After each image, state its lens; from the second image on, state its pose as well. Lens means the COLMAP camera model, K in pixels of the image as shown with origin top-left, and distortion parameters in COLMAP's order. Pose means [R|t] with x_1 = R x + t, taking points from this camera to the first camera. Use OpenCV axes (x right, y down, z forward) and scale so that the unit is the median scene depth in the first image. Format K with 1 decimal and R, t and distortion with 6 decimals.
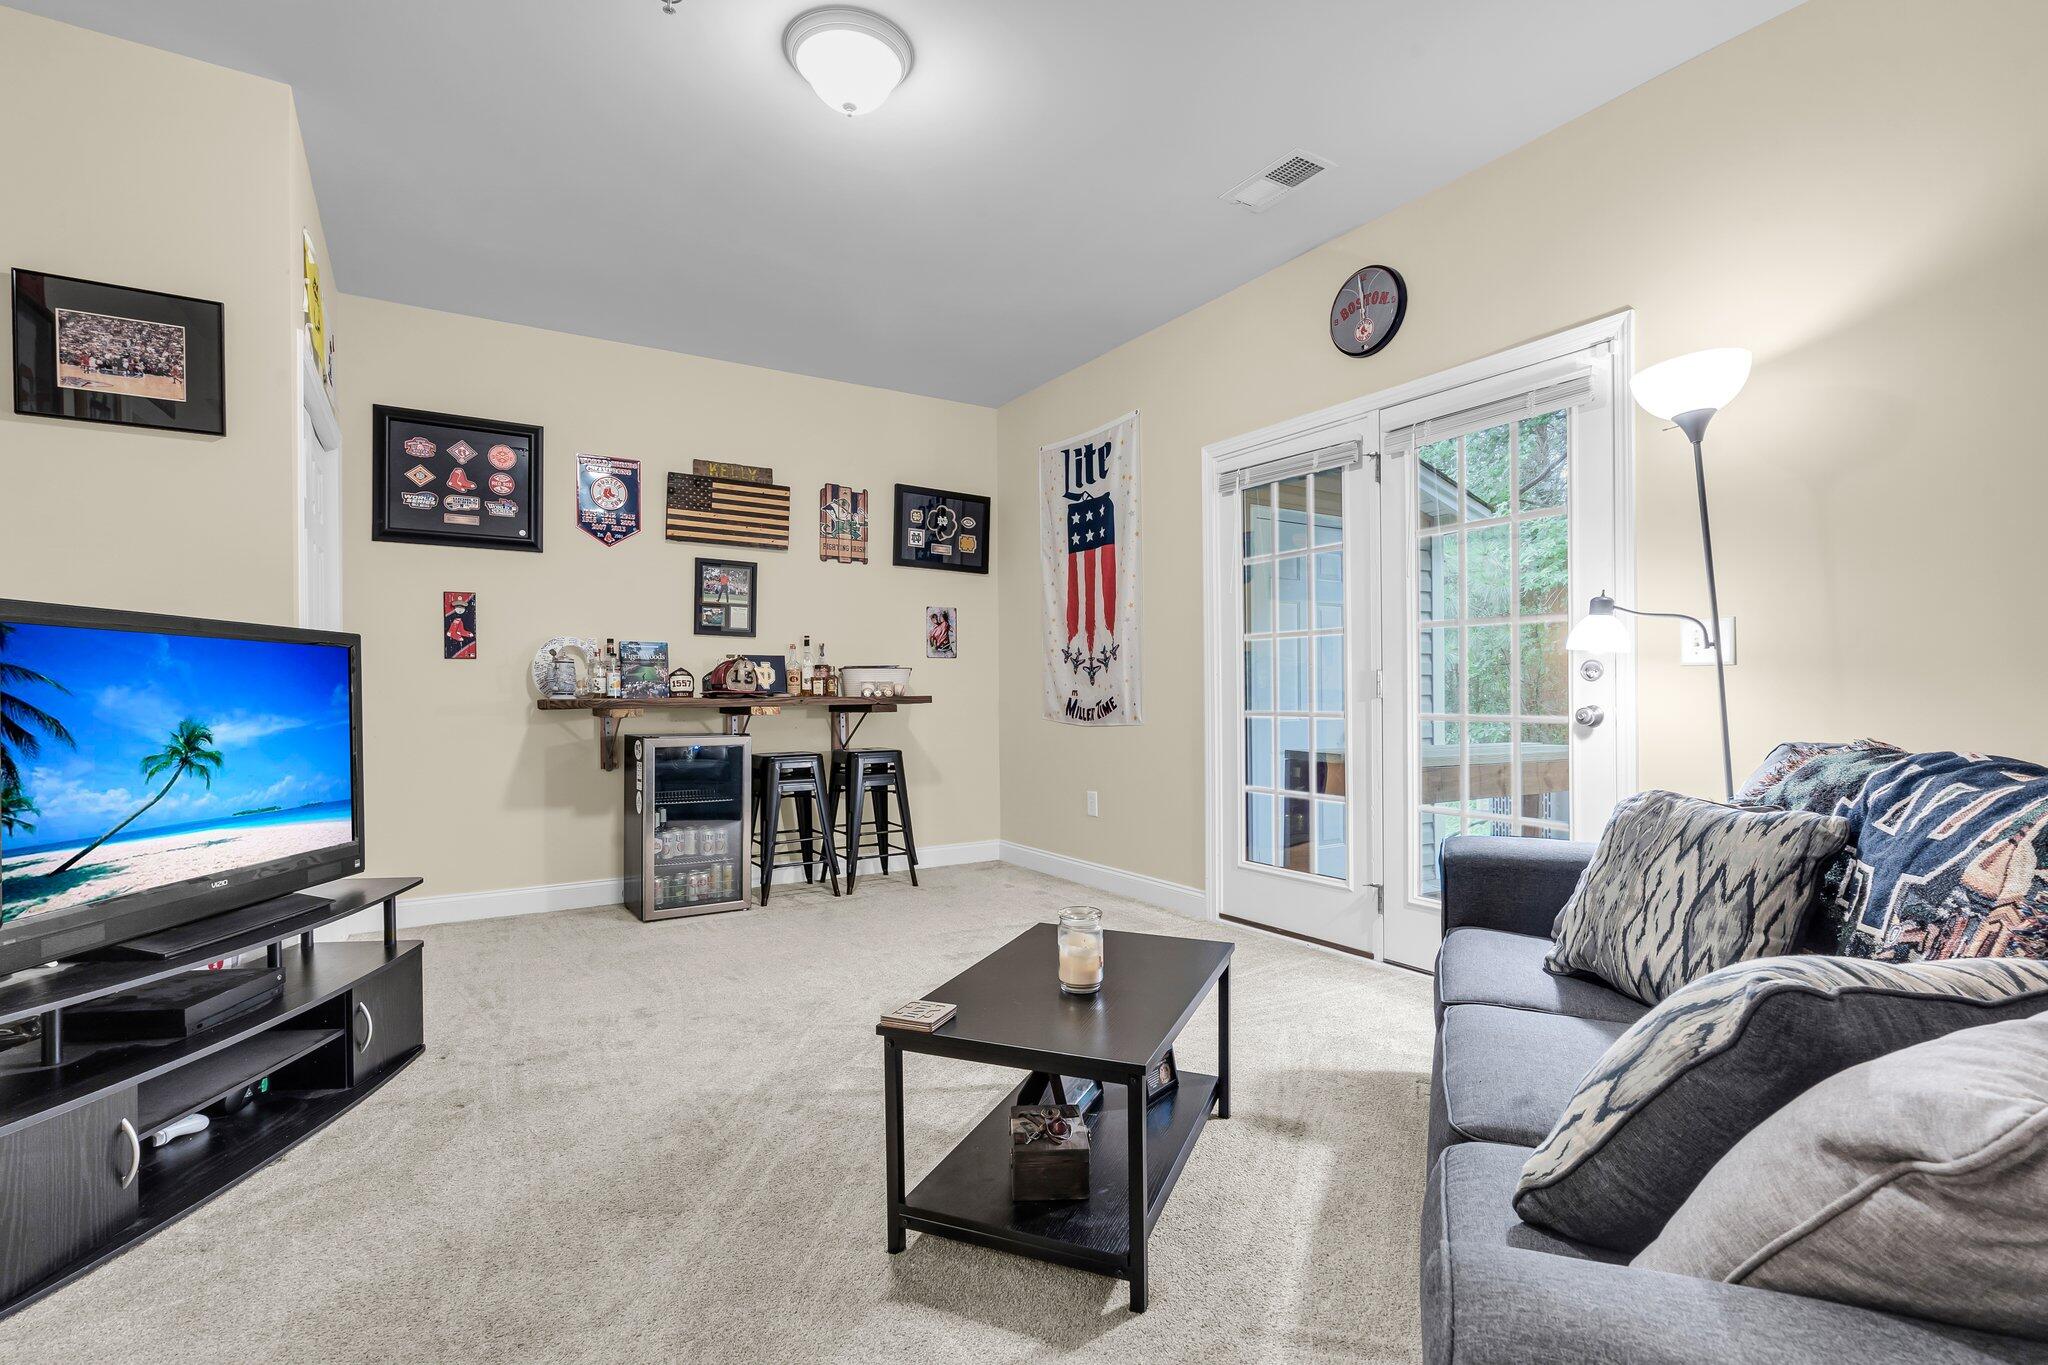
lens RADIAL K [[963.4, 0, 1017.8], [0, 963.4, 696.7], [0, 0, 1]] dist [-0.000360, 0.000076]
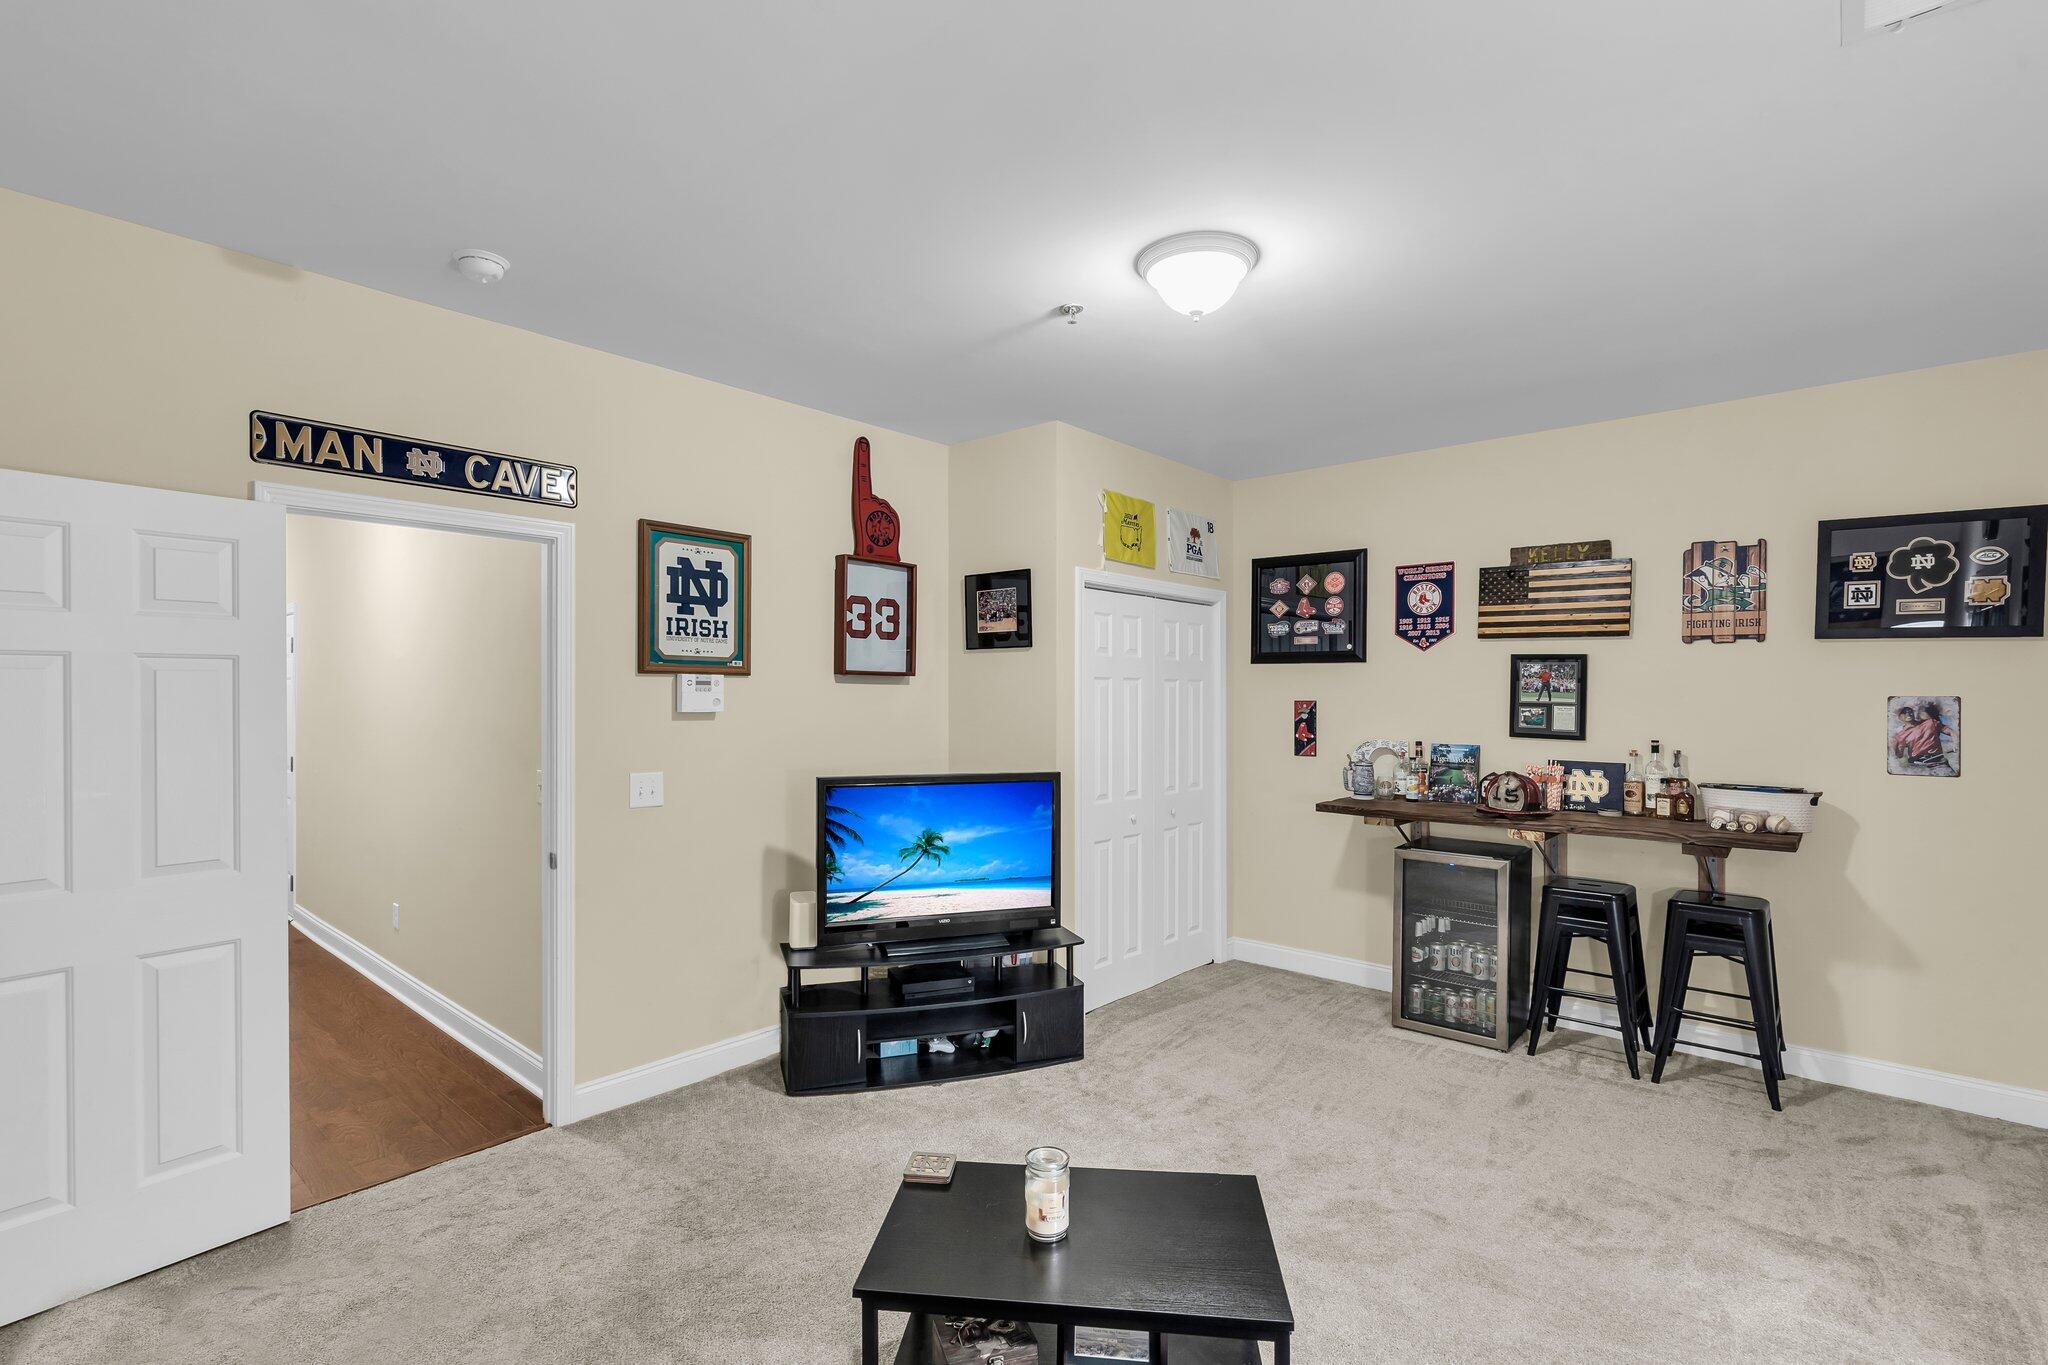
lens RADIAL K [[1000.4, 0, 1038.8], [0, 1000.4, 662.5], [0, 0, 1]] dist [-0.001376, 0.000059]
pose [[0.265113, -0.009620, -0.964169, 0.509129], [-0.004992, 0.999923, -0.011350, -0.132051], [0.964204, 0.007822, 0.265045, 0.325801]]
